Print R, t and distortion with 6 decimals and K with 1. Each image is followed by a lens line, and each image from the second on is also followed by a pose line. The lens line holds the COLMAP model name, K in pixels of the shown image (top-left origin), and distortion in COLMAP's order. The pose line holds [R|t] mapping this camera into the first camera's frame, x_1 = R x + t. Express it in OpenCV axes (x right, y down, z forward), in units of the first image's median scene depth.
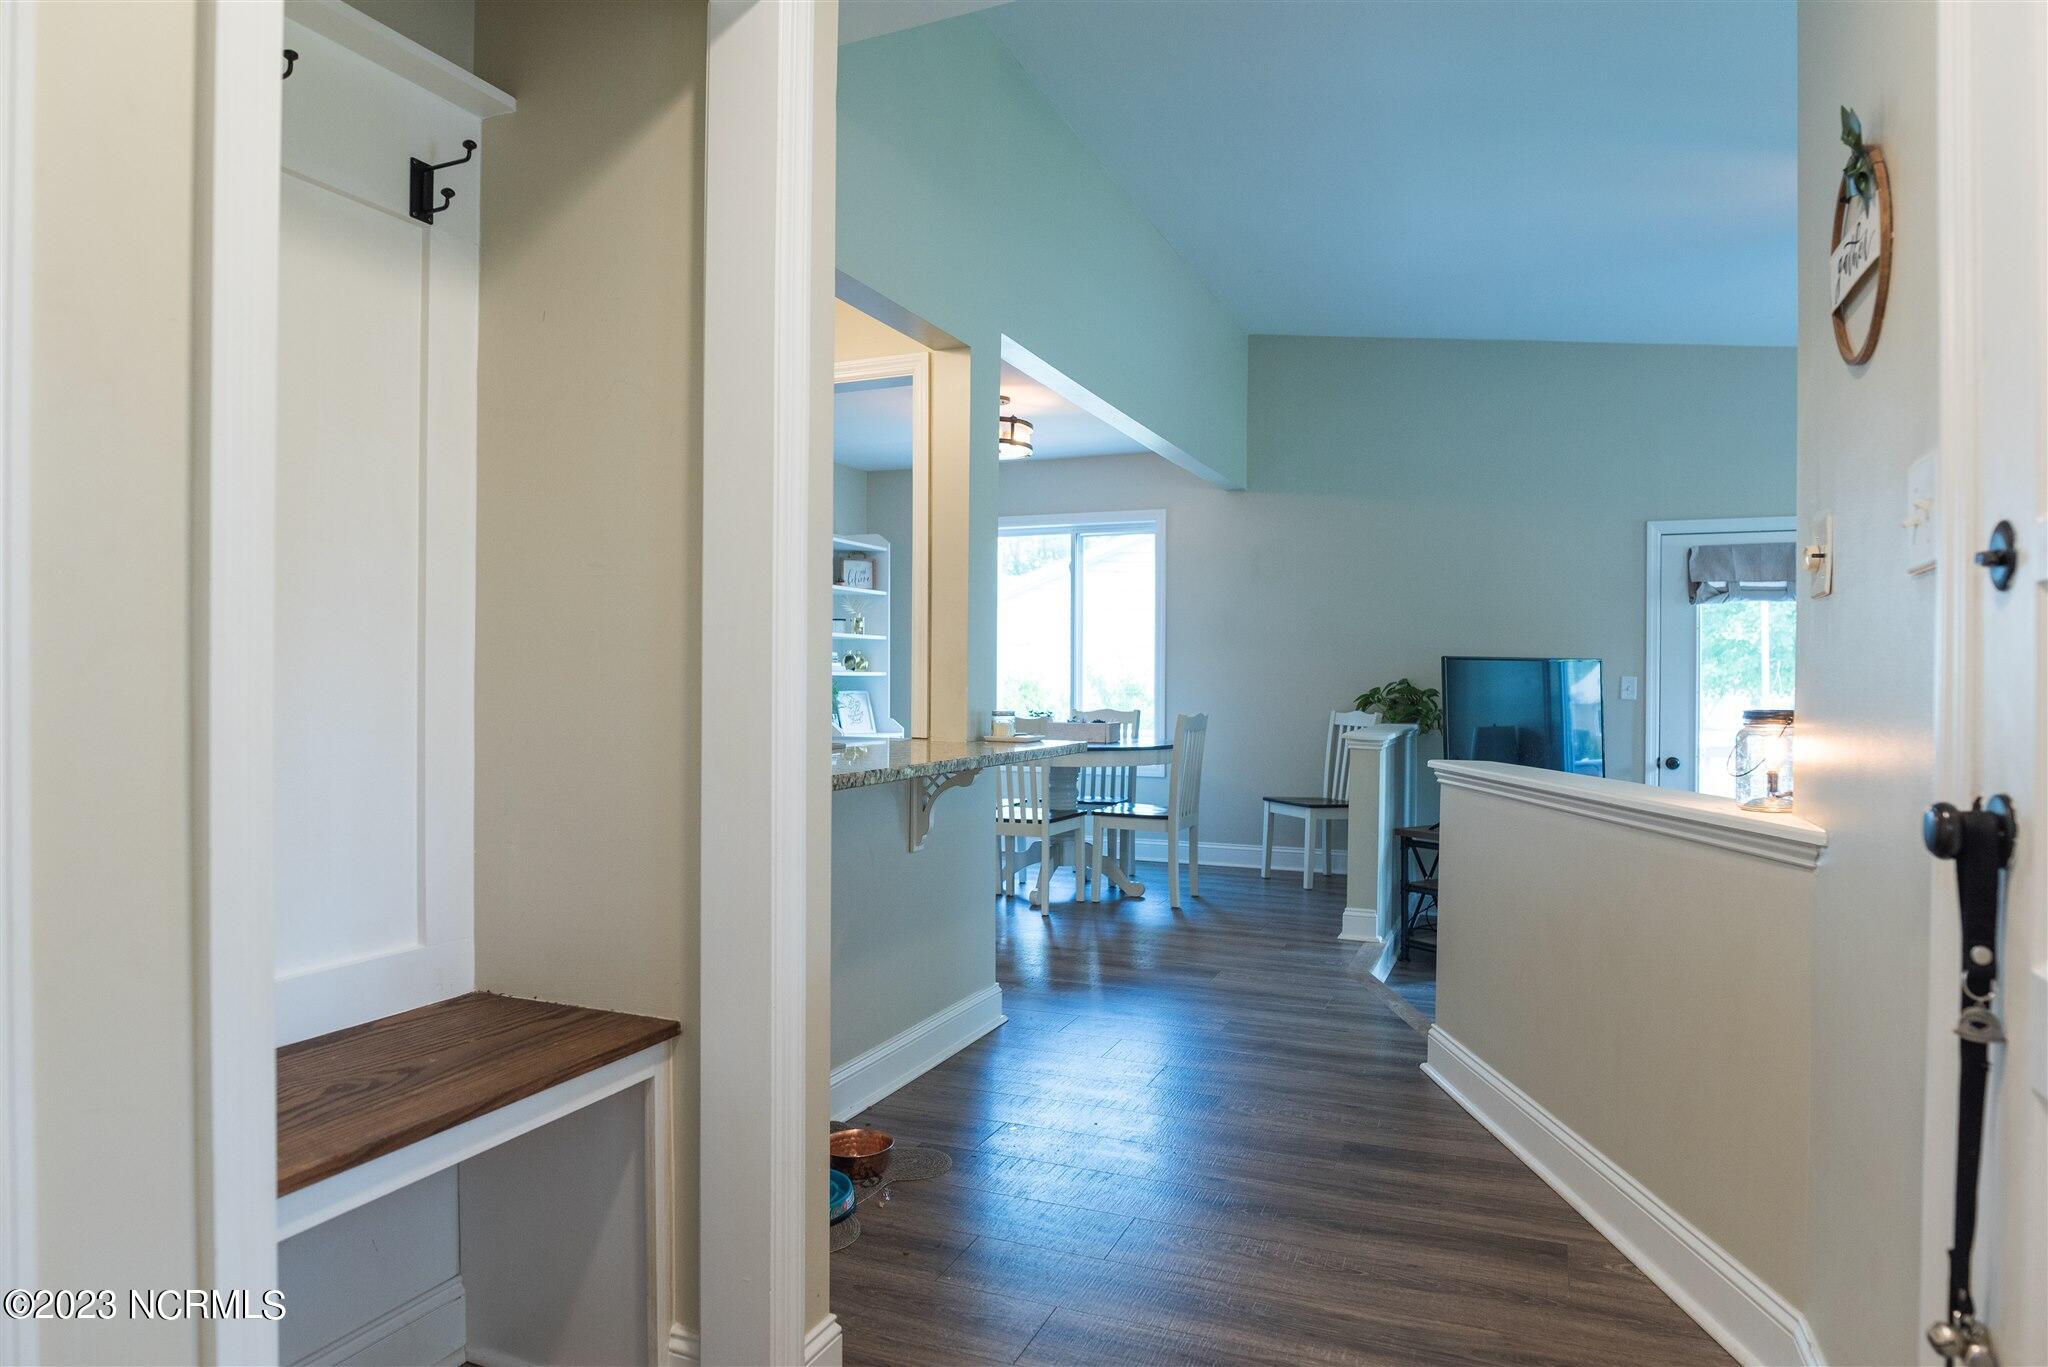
lens RADIAL K [[1216.7, 0, 1011.2], [0, 1216.7, 688.7], [0, 0, 1]] dist [-0.022821, 0.004296]
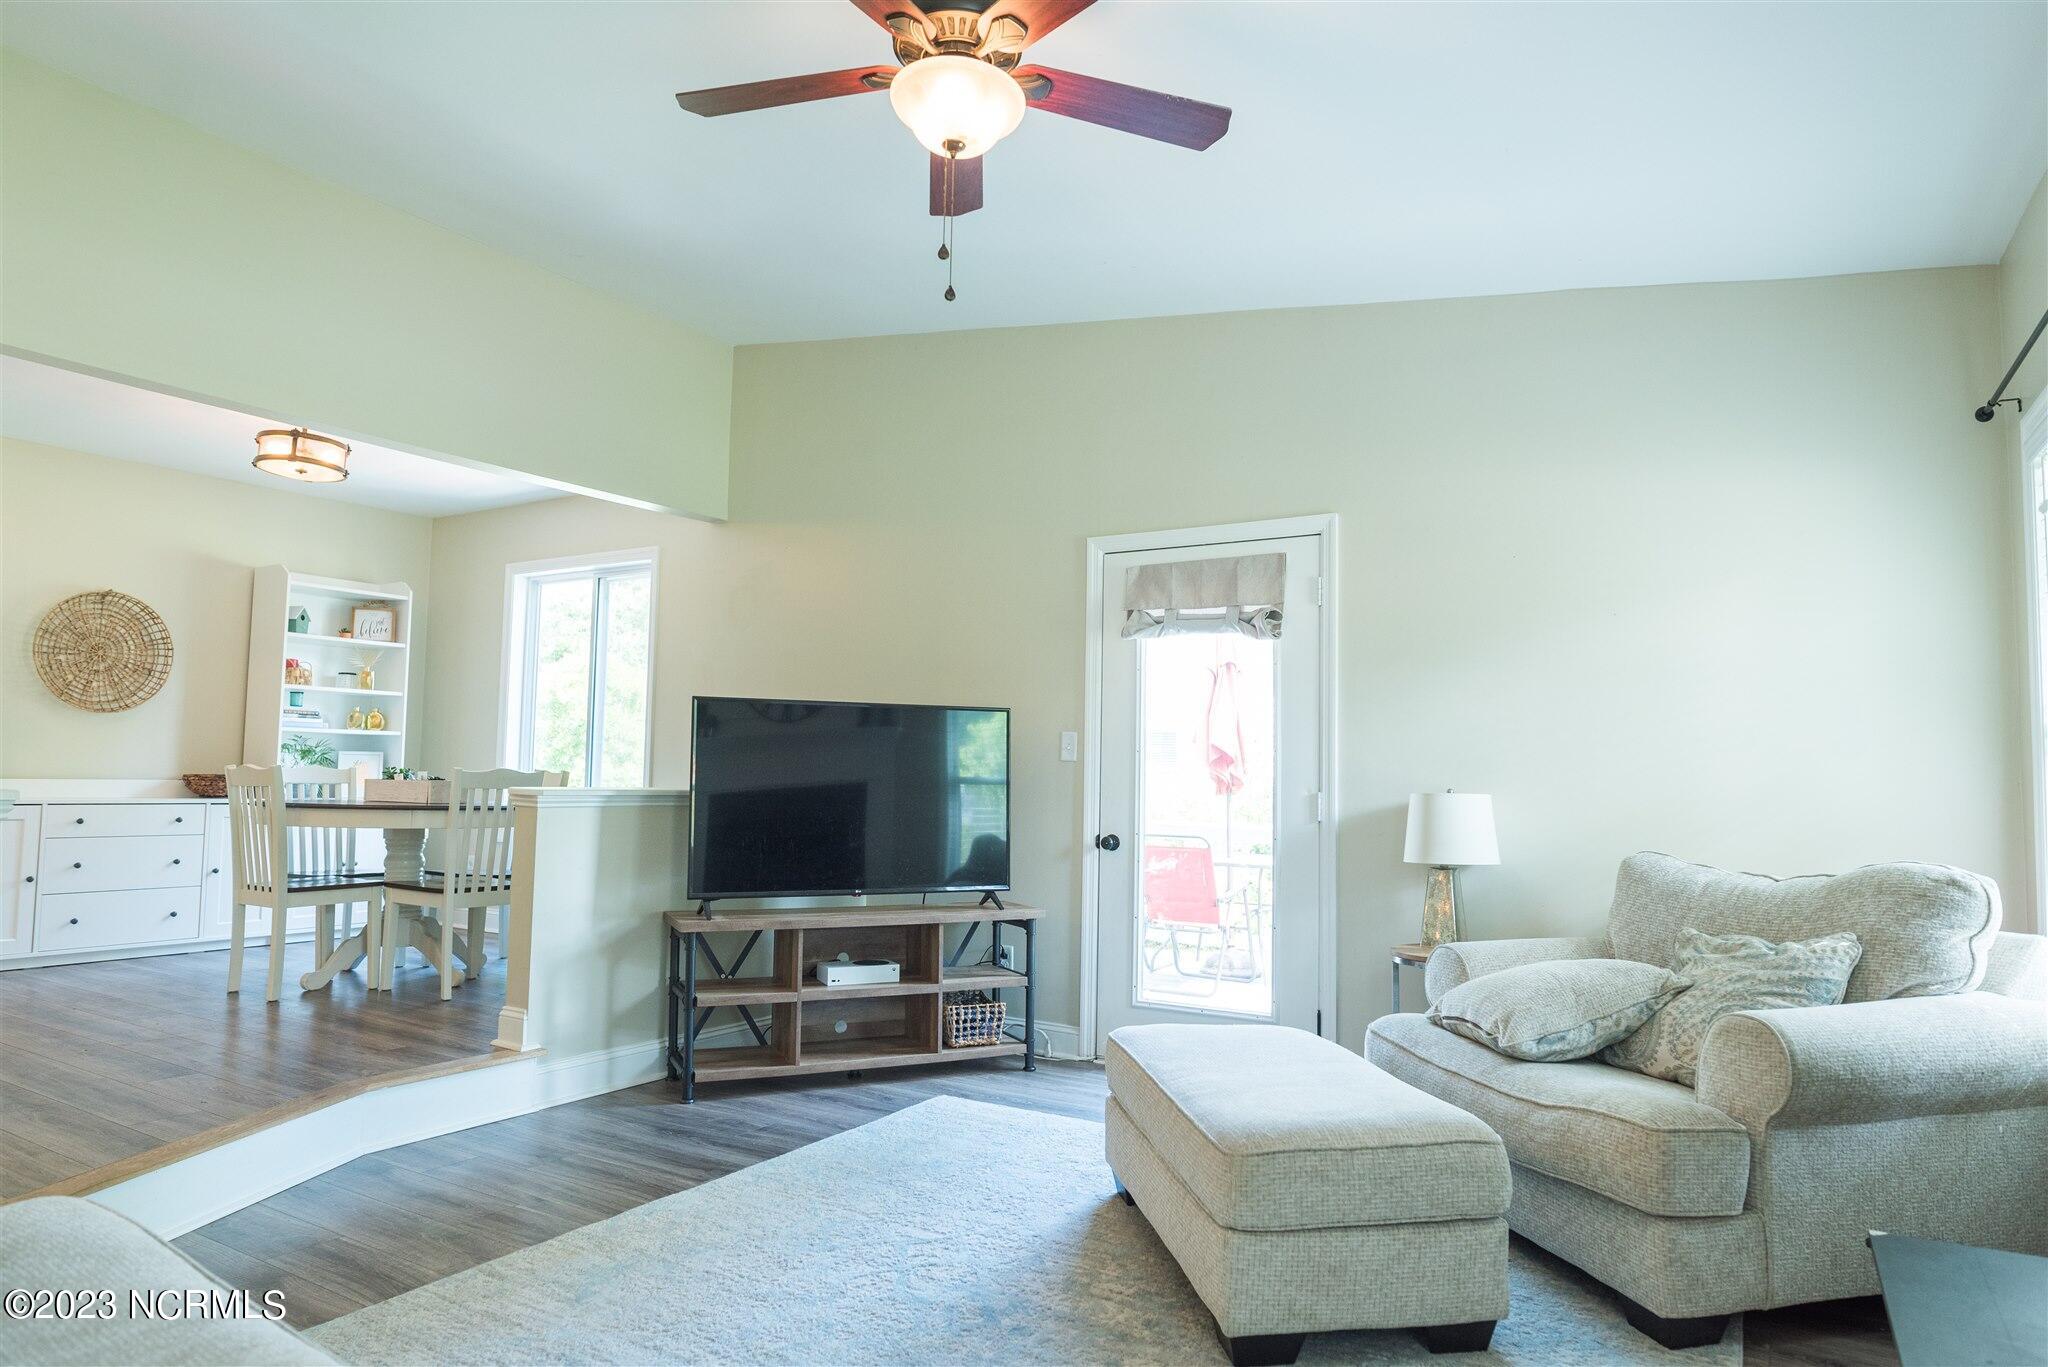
lens RADIAL K [[1216.7, 0, 1020.7], [0, 1216.7, 686.1], [0, 0, 1]] dist [-0.022821, 0.004296]
pose [[0.990284, -0.000229, -0.139060, 0.557837], [-0.011423, 0.996486, -0.082981, 0.025522], [0.138590, 0.083763, 0.986801, 0.192988]]
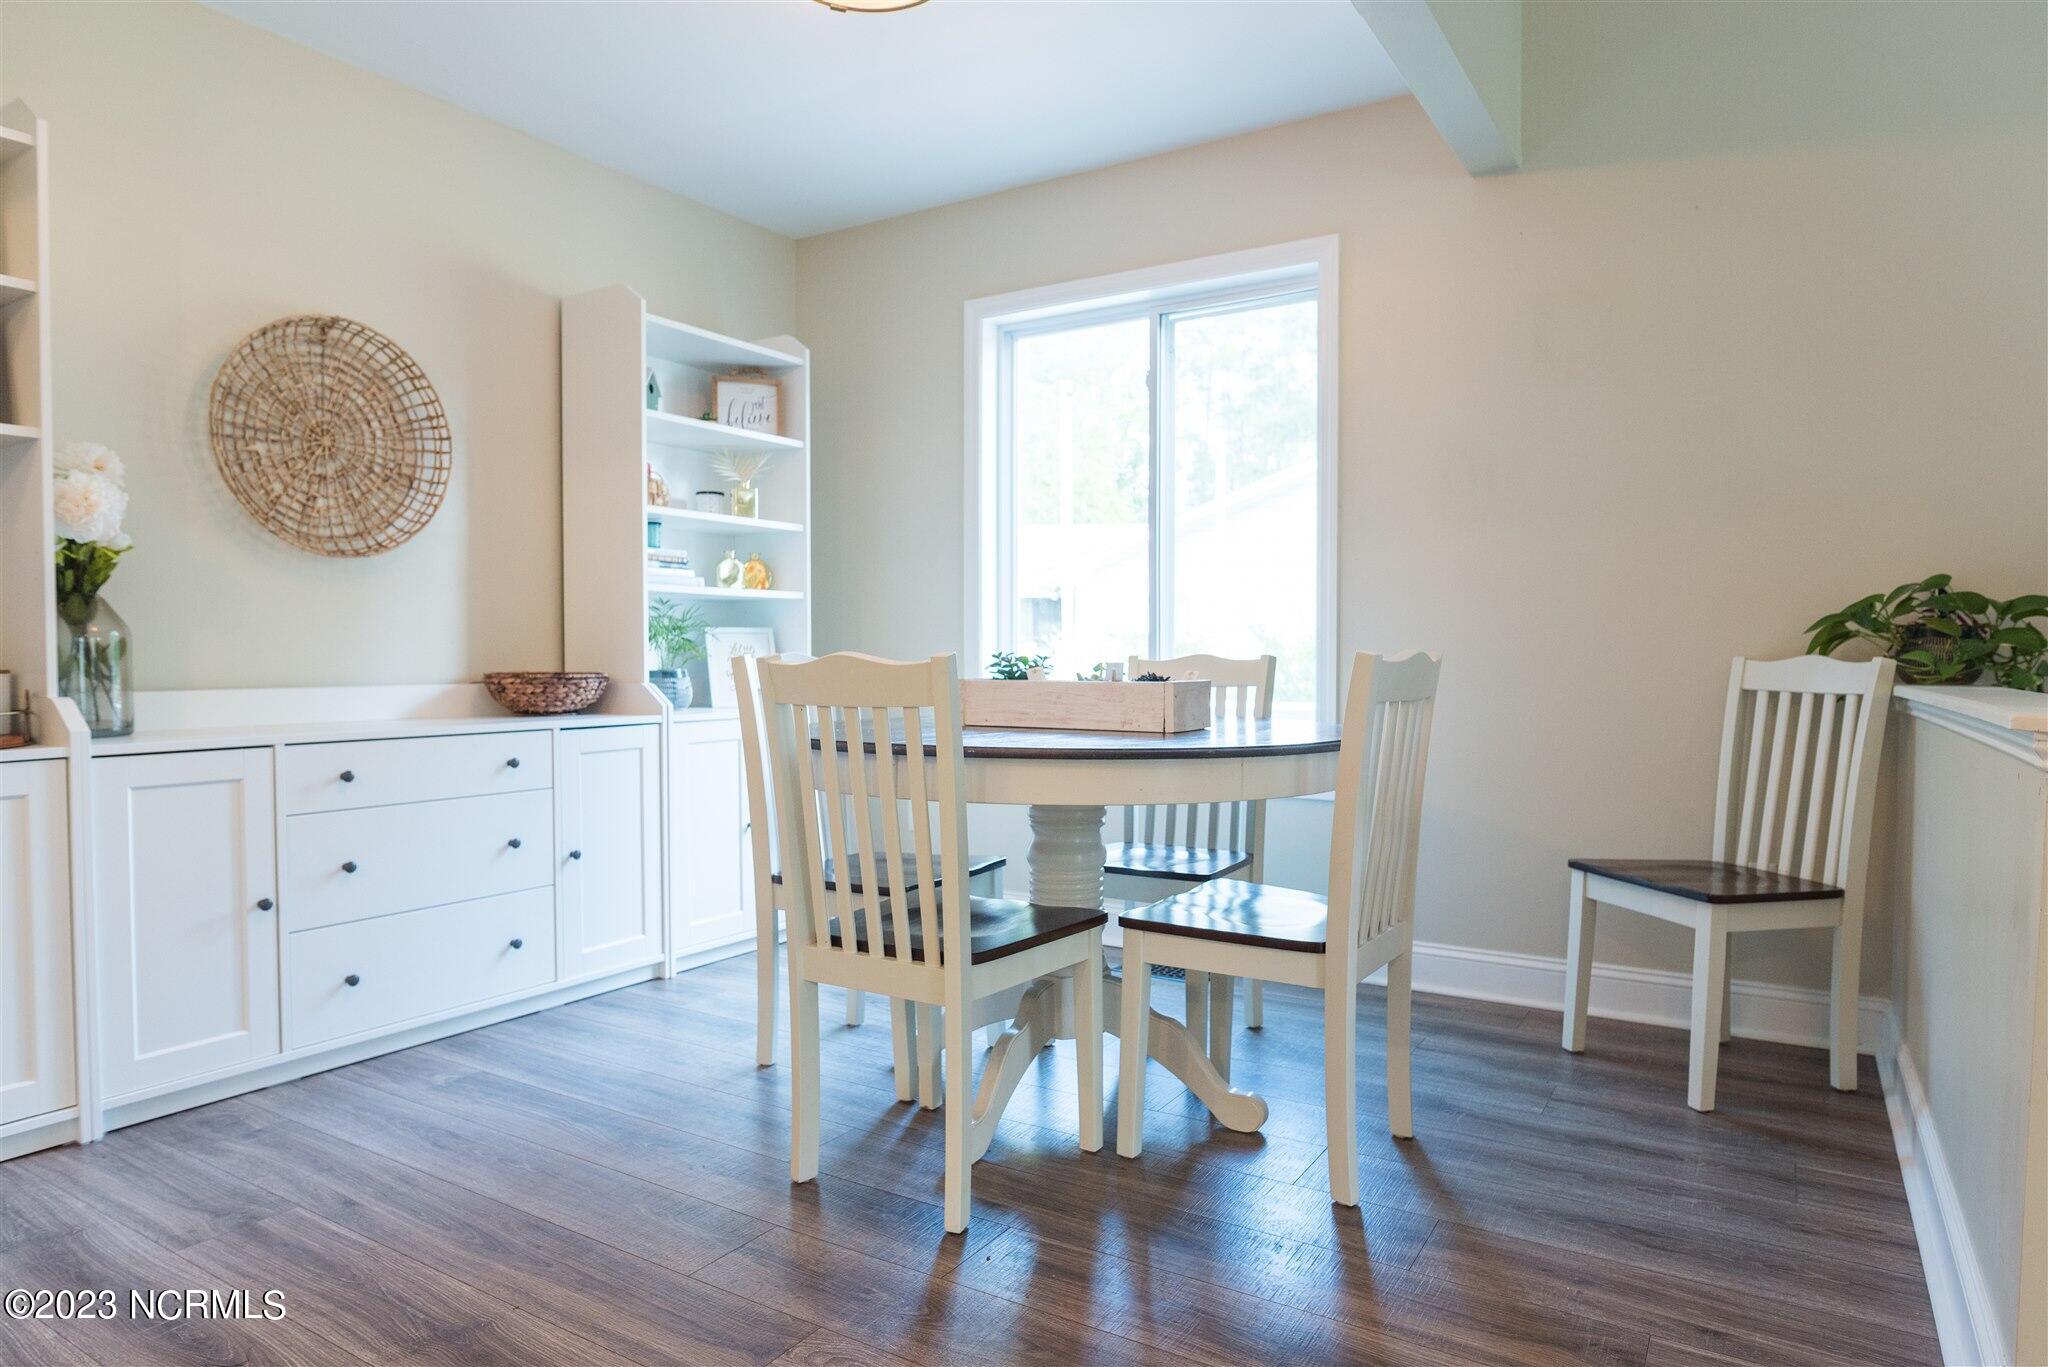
lens RADIAL K [[1216.7, 0, 1035.8], [0, 1216.7, 675.5], [0, 0, 1]] dist [-0.022821, 0.004296]
pose [[0.990065, -0.002382, -0.140590, 0.083579], [0.004140, 0.999917, 0.012216, 0.019308], [0.140550, -0.012677, 0.989992, 0.562951]]
